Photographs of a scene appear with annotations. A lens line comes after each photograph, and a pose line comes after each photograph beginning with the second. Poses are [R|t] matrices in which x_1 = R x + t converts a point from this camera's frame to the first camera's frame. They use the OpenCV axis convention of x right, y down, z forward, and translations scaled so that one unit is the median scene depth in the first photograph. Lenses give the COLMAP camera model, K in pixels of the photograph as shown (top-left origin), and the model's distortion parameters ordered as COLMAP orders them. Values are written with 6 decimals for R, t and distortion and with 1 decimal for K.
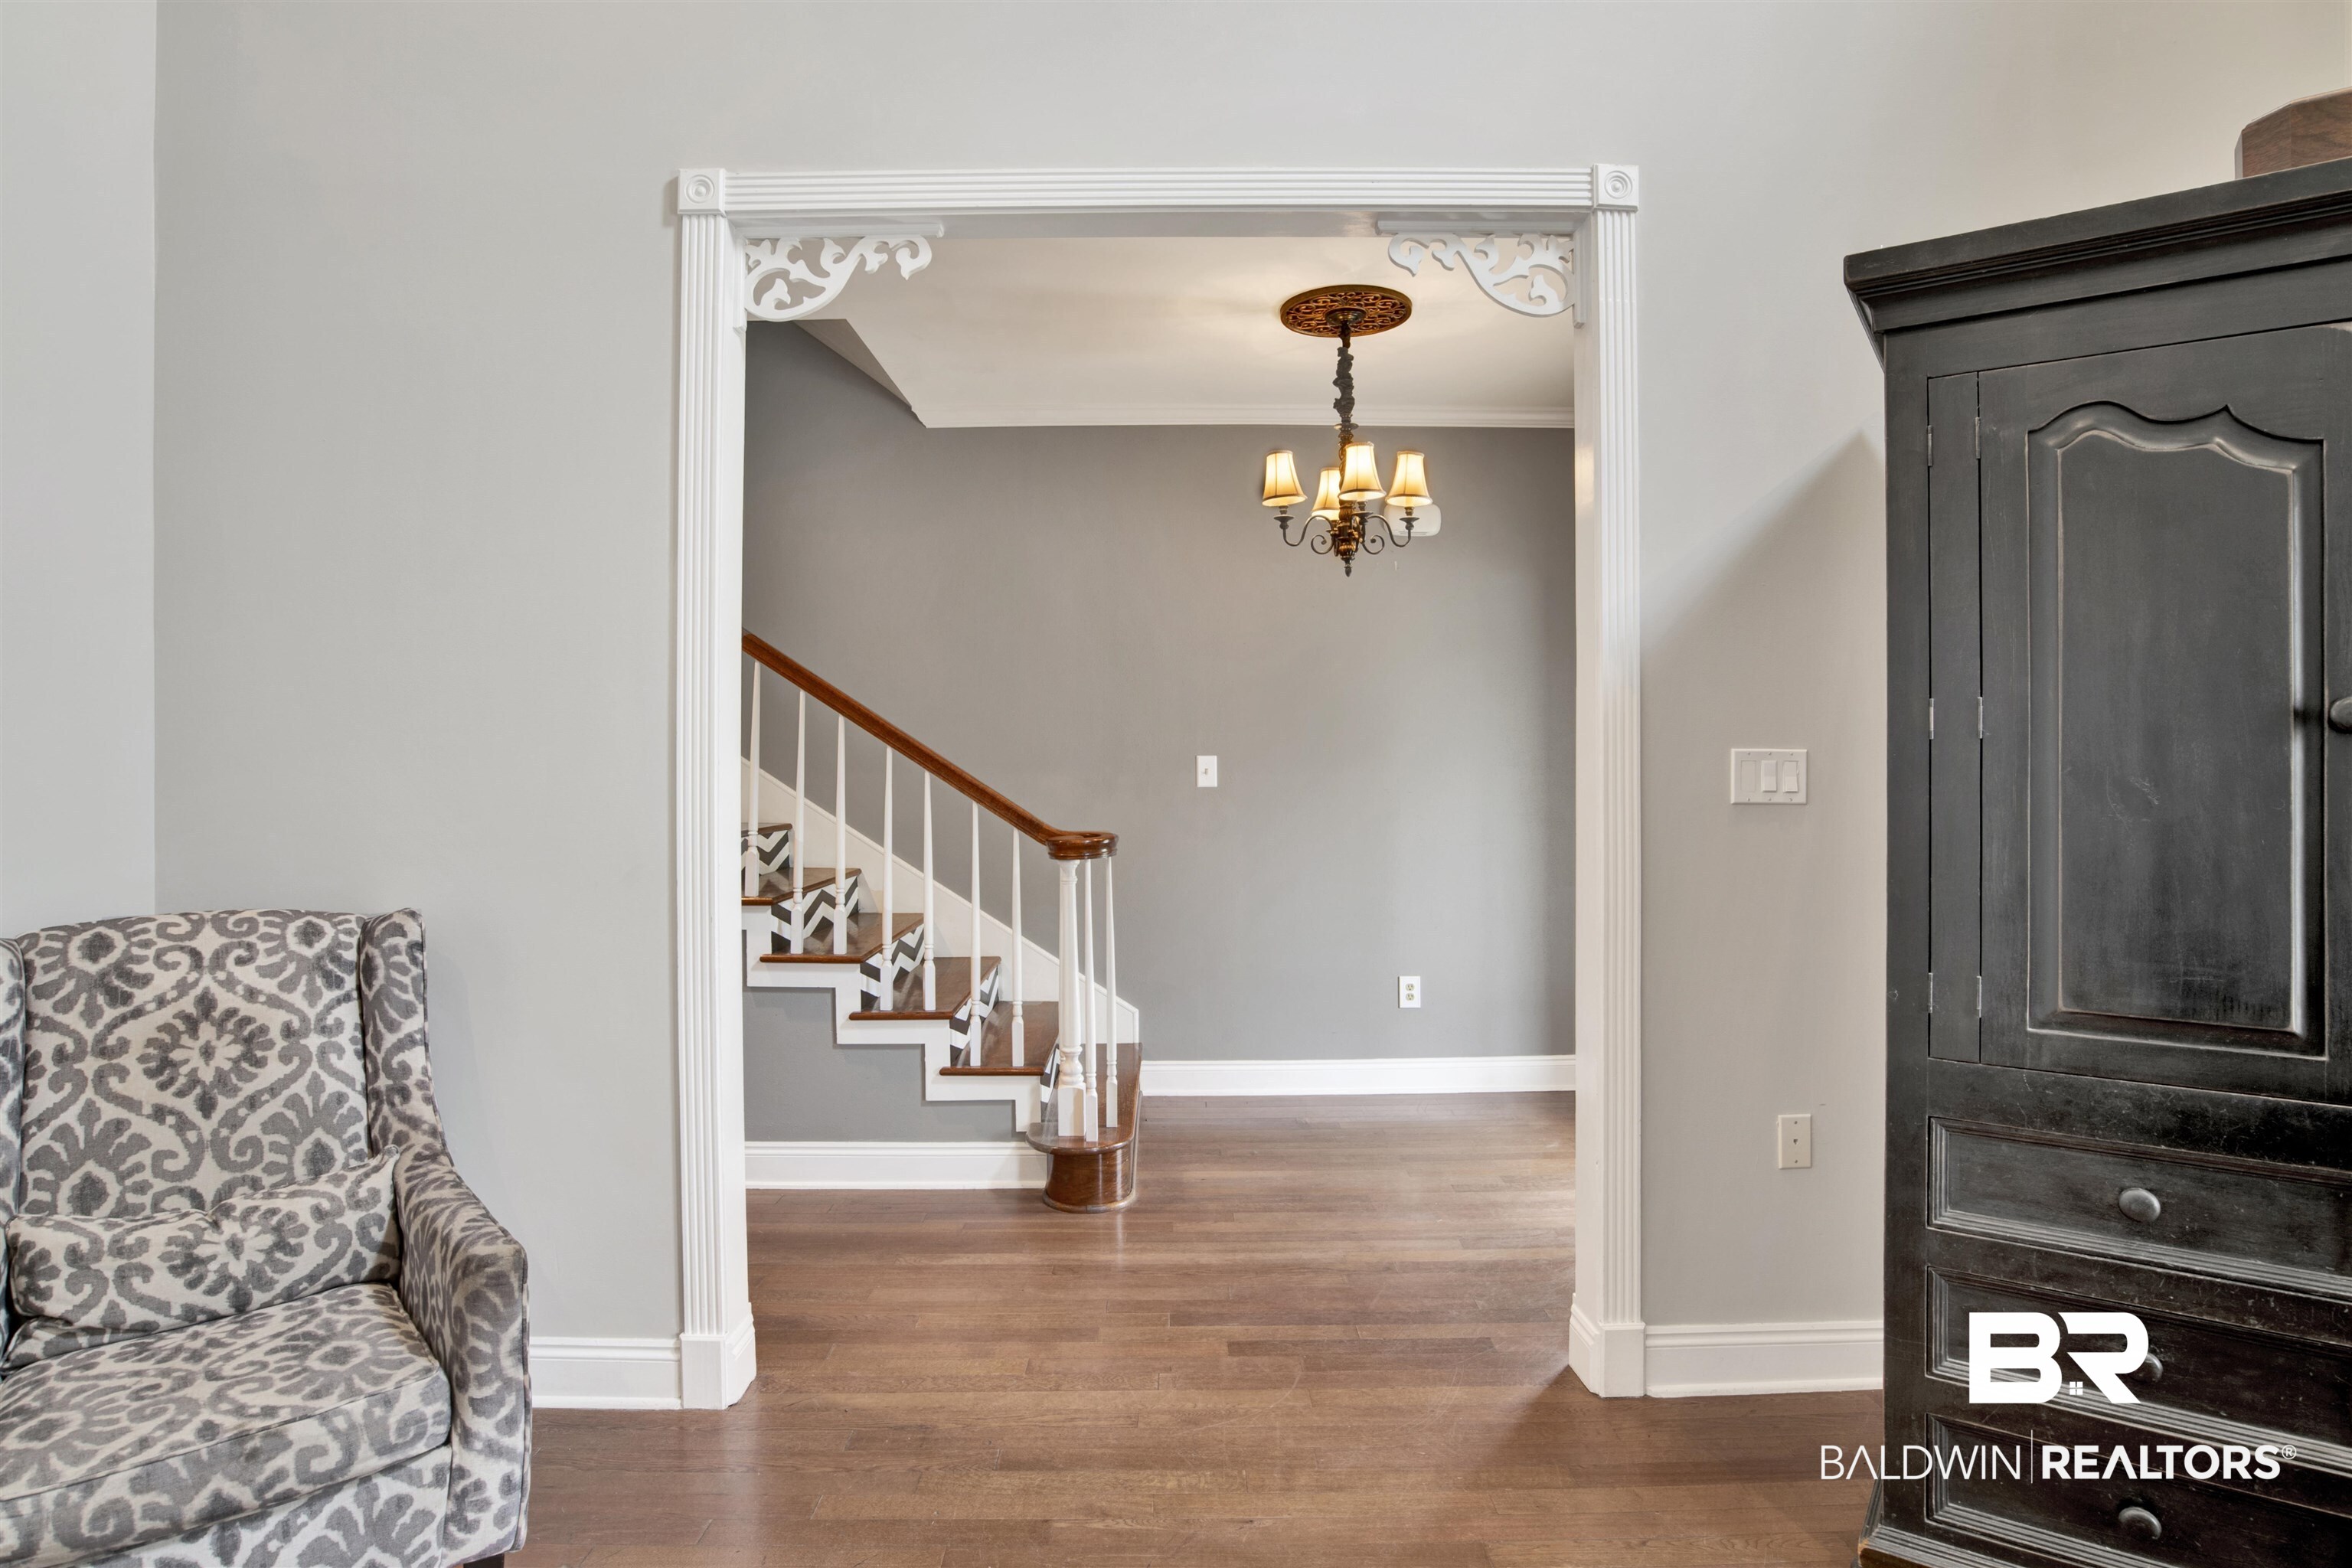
lens RADIAL K [[1247.9, 0, 1176.0], [0, 1247.9, 784.0], [0, 0, 1]] dist [-0.057808, 0.020501]
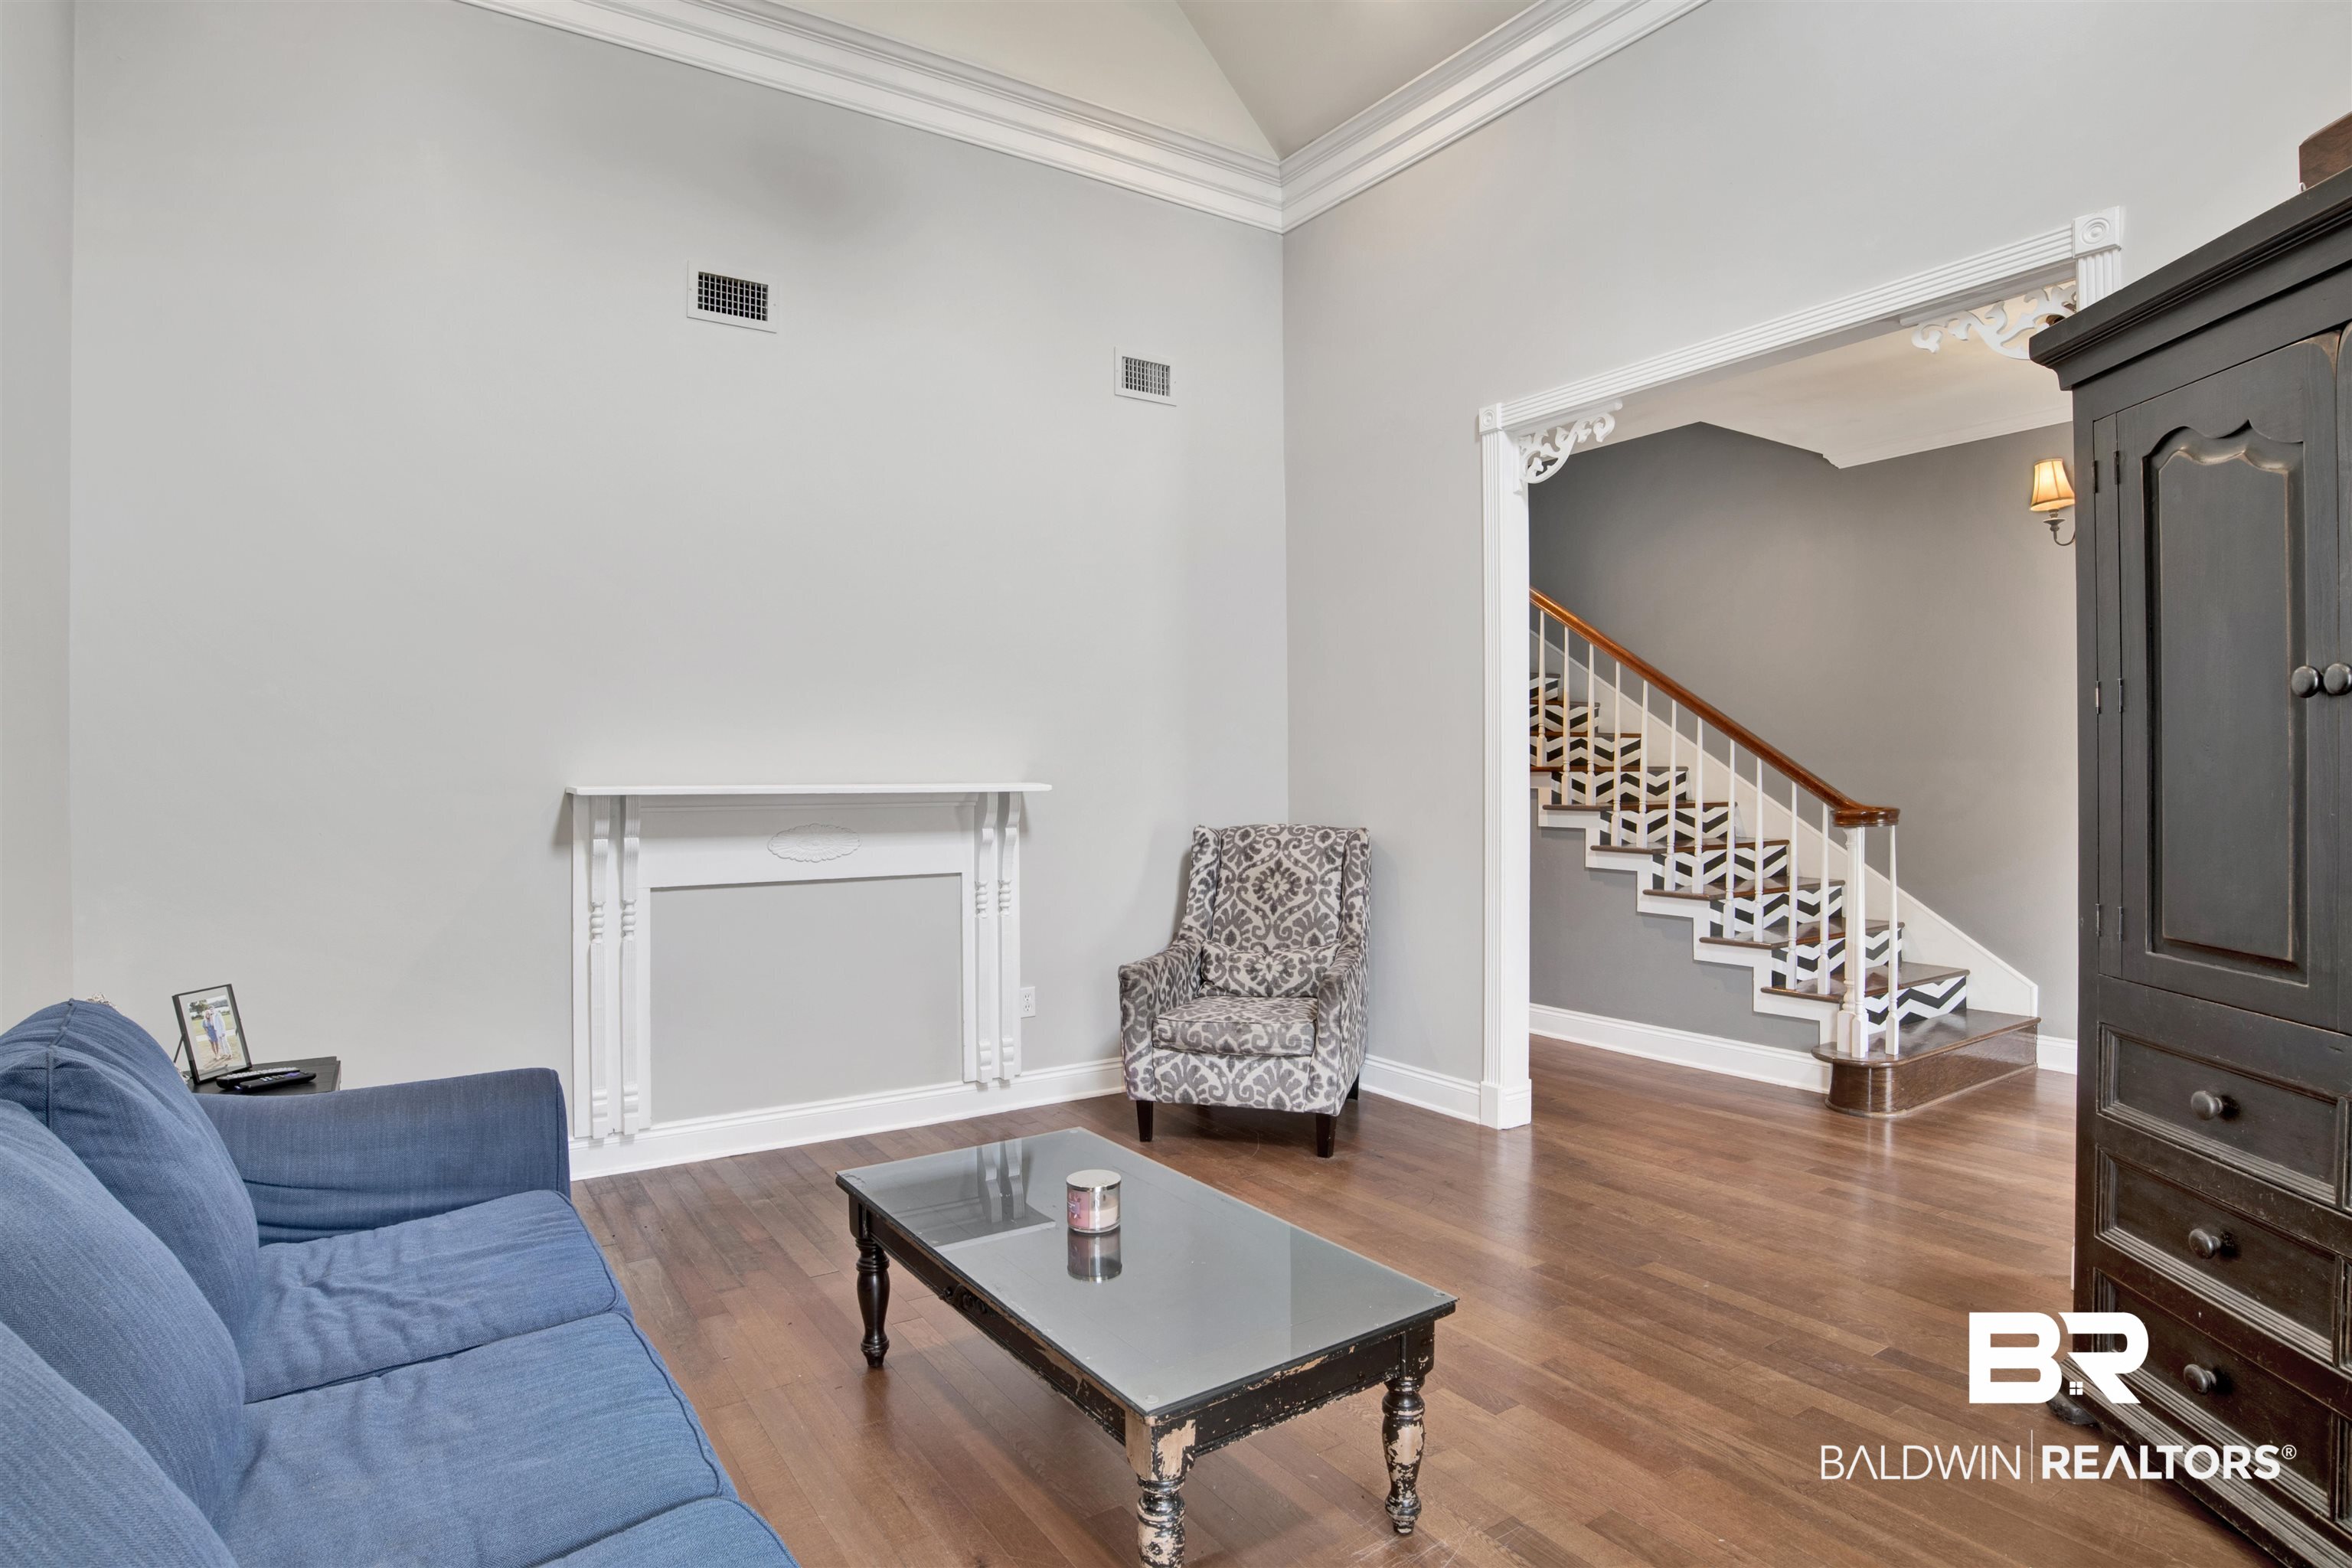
lens RADIAL K [[1247.9, 0, 1176.0], [0, 1247.9, 784.0], [0, 0, 1]] dist [-0.057808, 0.020501]
pose [[0.556610, 0.005449, -0.830756, 0.960326], [-0.007235, 0.999972, 0.001712, 0.036333], [0.830742, 0.005058, 0.556634, -0.398054]]
